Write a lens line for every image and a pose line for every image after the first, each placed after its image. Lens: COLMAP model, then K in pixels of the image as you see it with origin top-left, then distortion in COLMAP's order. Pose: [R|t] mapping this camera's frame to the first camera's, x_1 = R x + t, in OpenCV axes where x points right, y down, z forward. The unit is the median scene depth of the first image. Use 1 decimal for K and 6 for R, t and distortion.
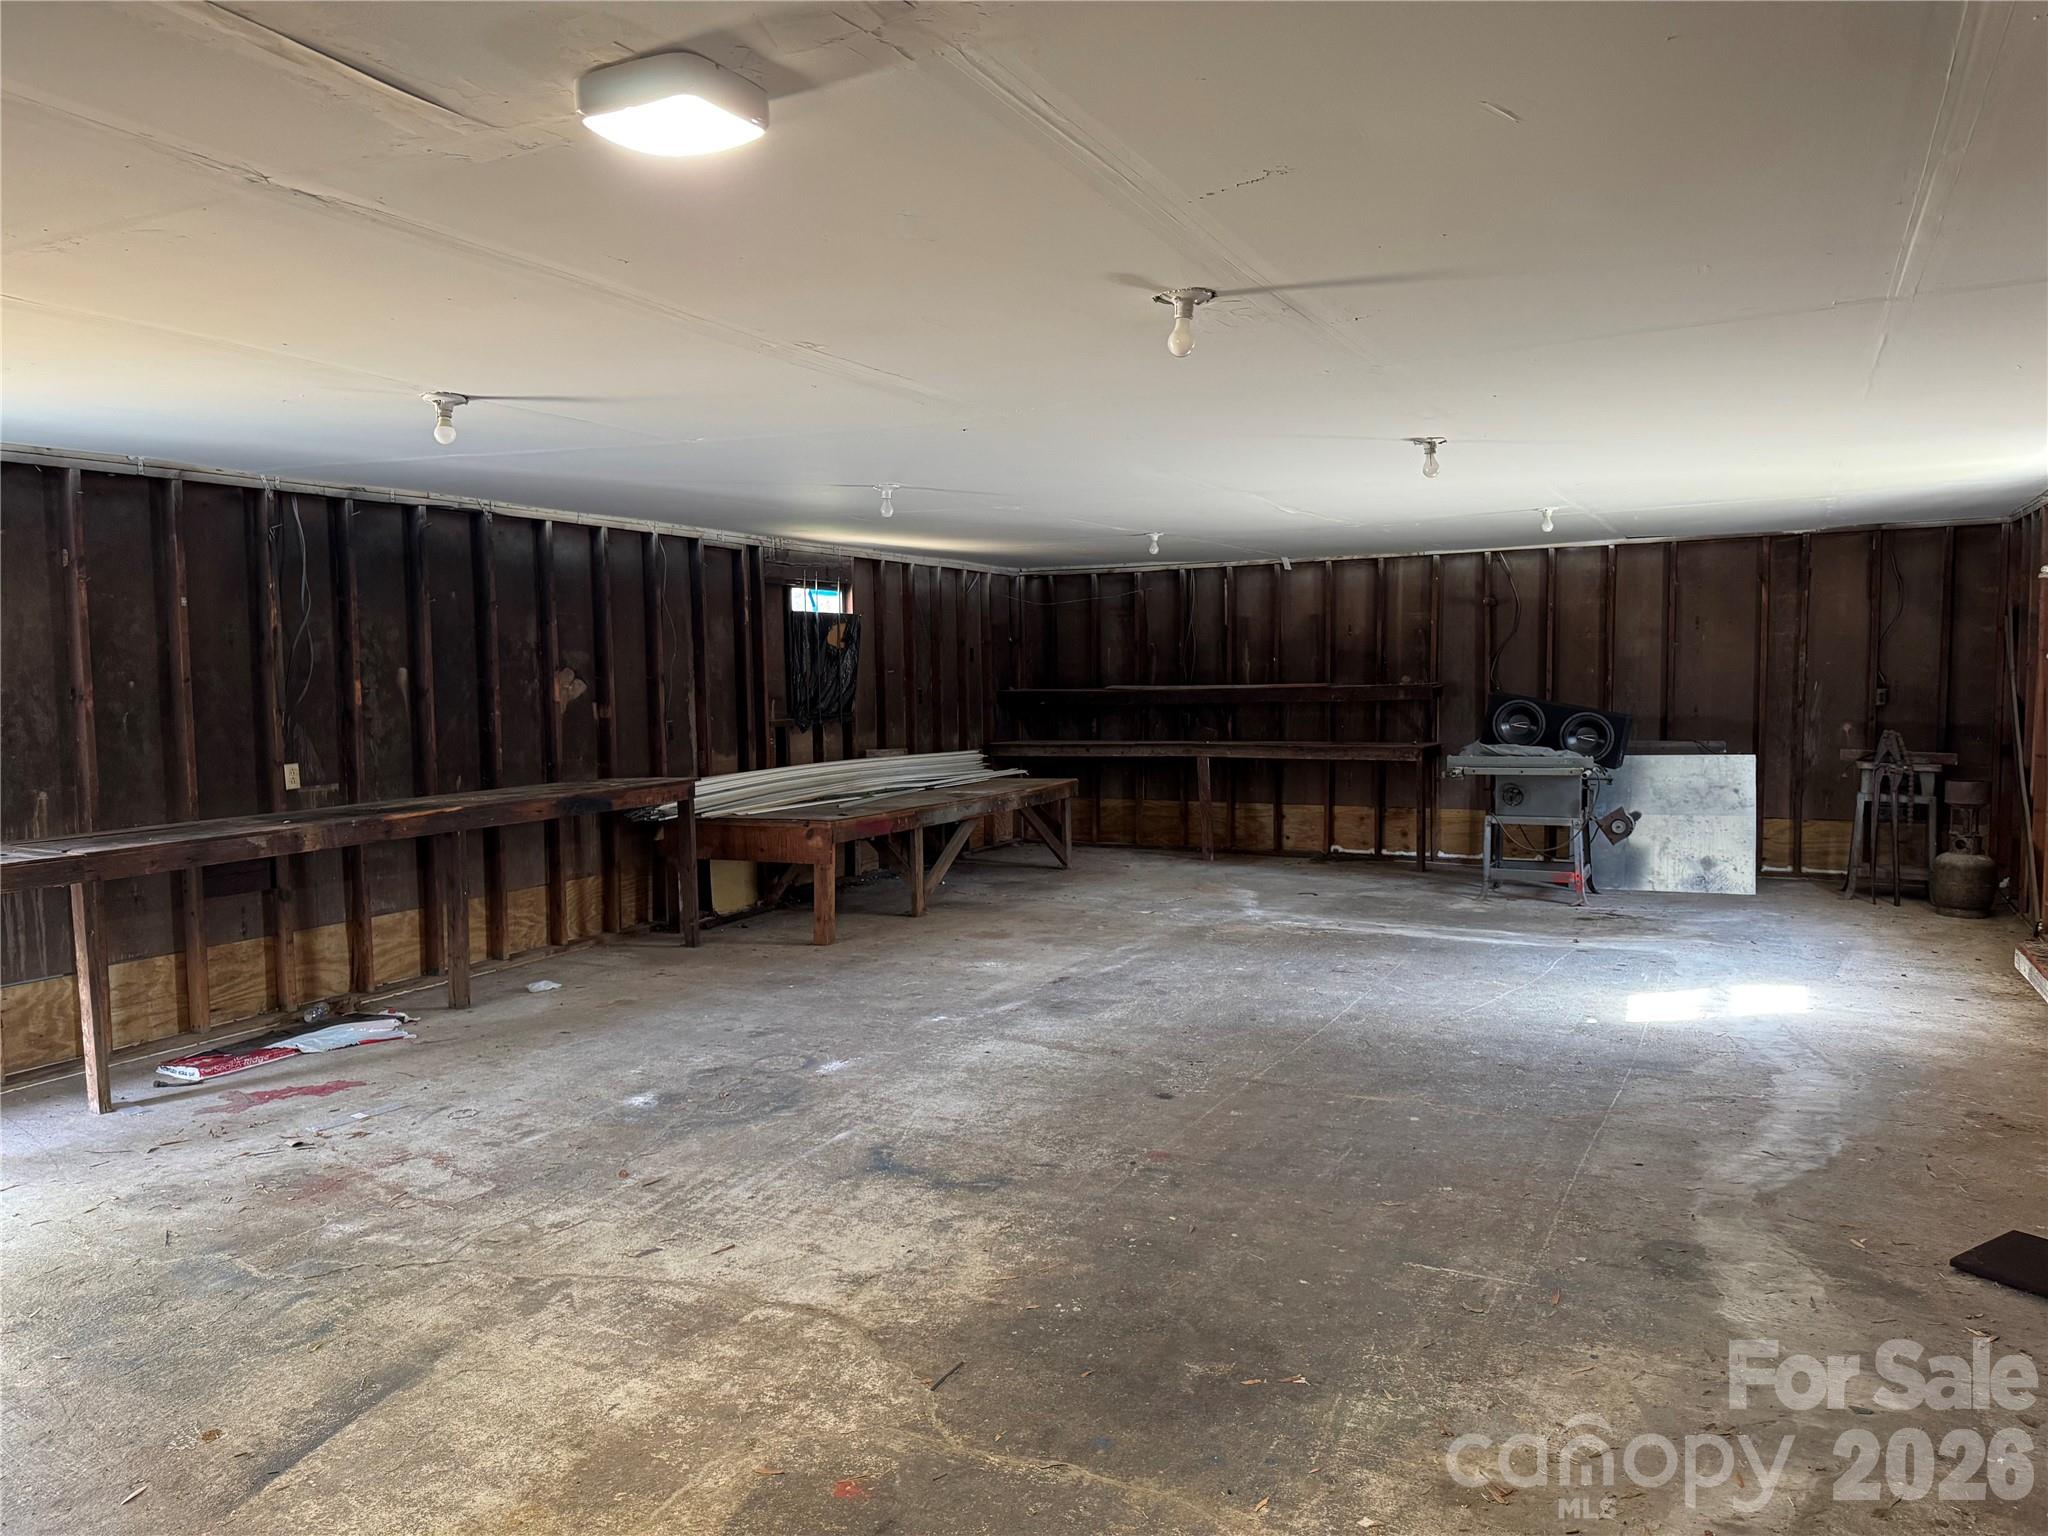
lens RADIAL K [[1410.4, 0, 1016.6], [0, 1410.4, 765.0], [0, 0, 1]] dist [0.179652, -0.313978]
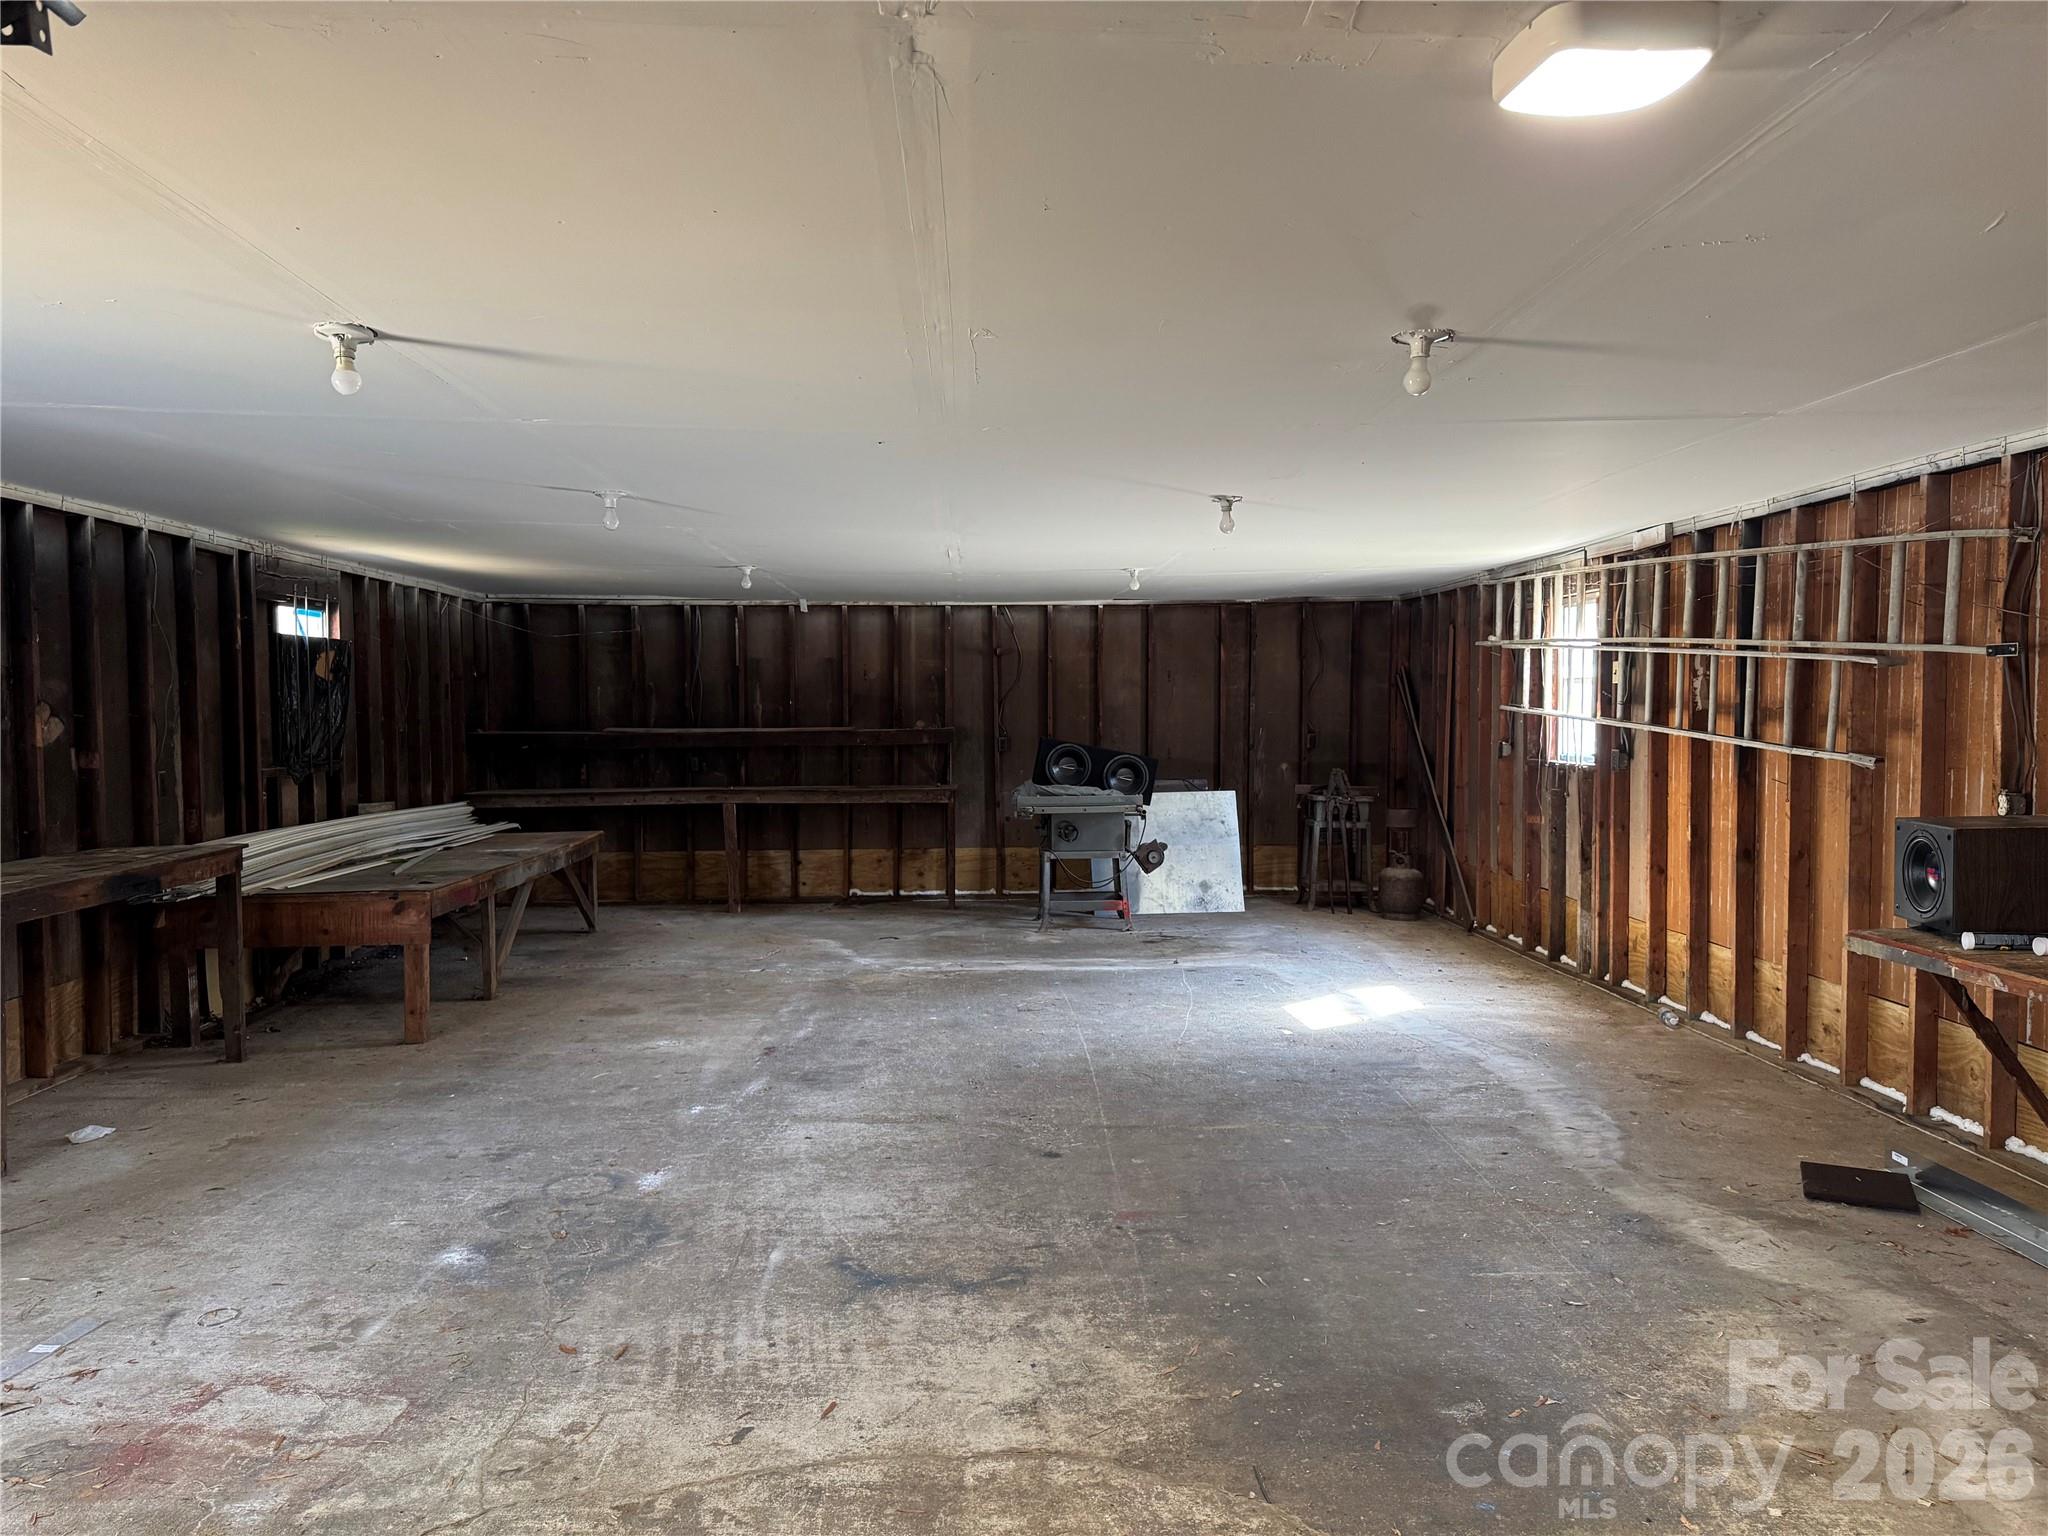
lens RADIAL K [[1418.0, 0, 1023.1], [0, 1418.0, 781.2], [0, 0, 1]] dist [0.071915, -0.078204]
pose [[0.874271, -0.014717, 0.485215, -0.211506], [0.024388, 0.999610, -0.013624, -0.003796], [-0.484825, 0.023744, 0.874289, 0.093778]]
